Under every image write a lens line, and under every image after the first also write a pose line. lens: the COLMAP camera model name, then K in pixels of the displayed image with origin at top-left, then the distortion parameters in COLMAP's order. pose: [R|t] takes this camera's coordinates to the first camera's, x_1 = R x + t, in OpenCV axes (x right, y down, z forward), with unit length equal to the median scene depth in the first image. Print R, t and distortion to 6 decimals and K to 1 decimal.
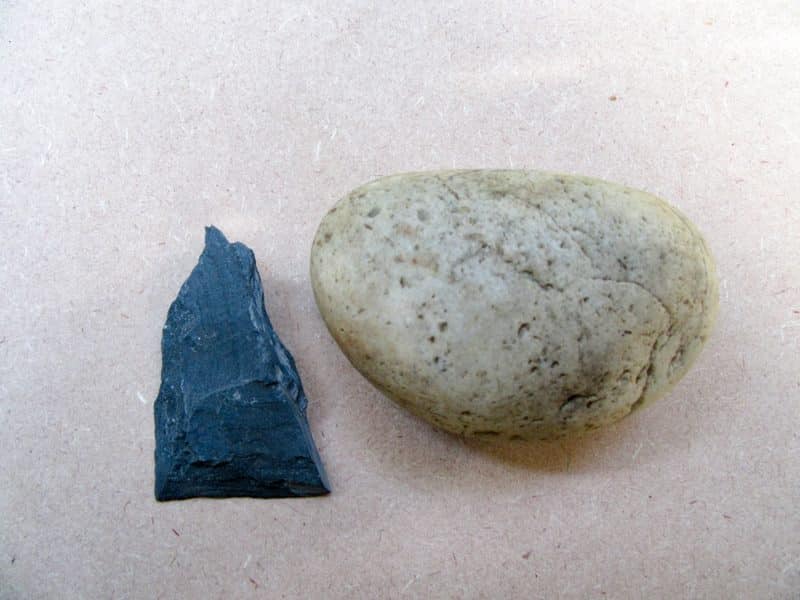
lens RADIAL K [[585.8, 0, 399.1], [0, 585.8, 301.7], [0, 0, 1]] dist [-0.007081, -0.026679]
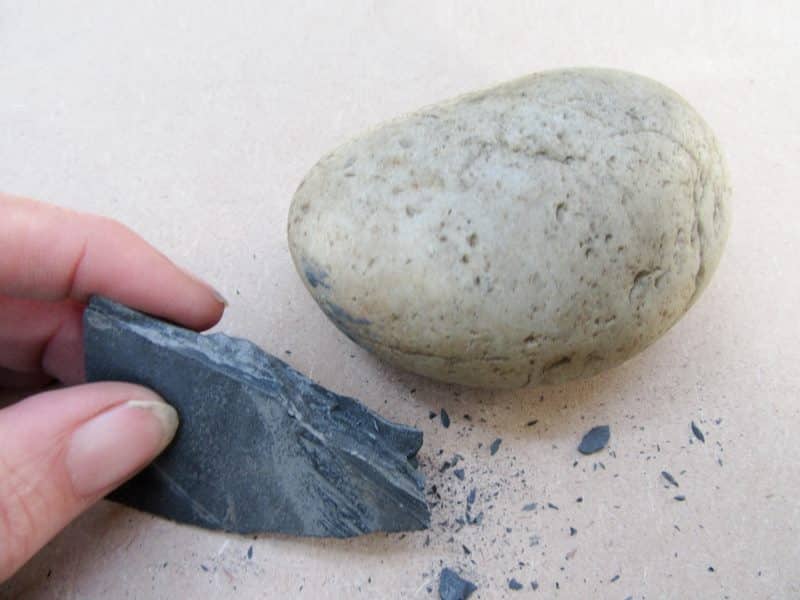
lens RADIAL K [[585.8, 0, 399.9], [0, 585.8, 296.6], [0, 0, 1]] dist [-0.007081, -0.026679]
pose [[0.944936, -0.281346, 0.167154, -0.189793], [0.314707, 0.921309, -0.228363, 0.279175], [-0.089751, 0.268393, 0.959119, 0.212968]]
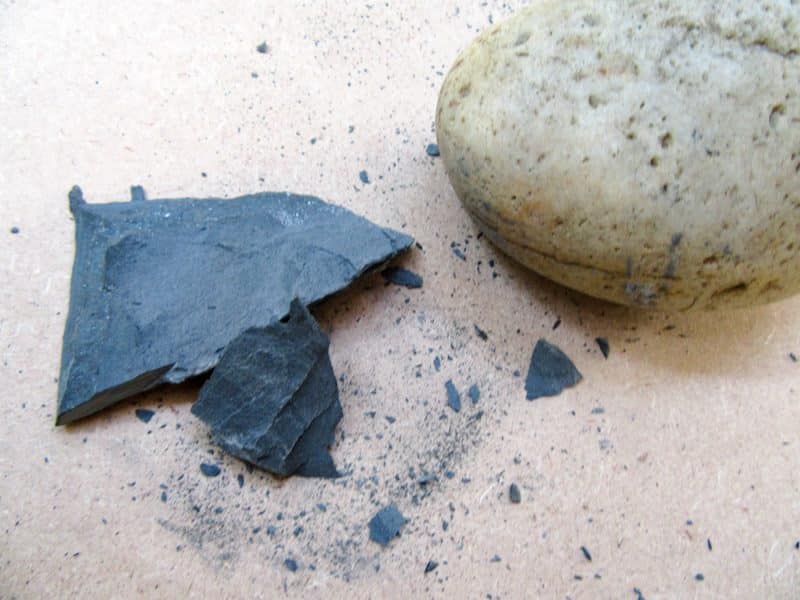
lens RADIAL K [[585.8, 0, 403.4], [0, 585.8, 303.3], [0, 0, 1]] dist [-0.007081, -0.026679]
pose [[0.976222, -0.211327, 0.048284, -0.328578], [0.215035, 0.972217, -0.092485, 0.240057], [-0.027398, 0.100669, 0.994543, 0.291723]]
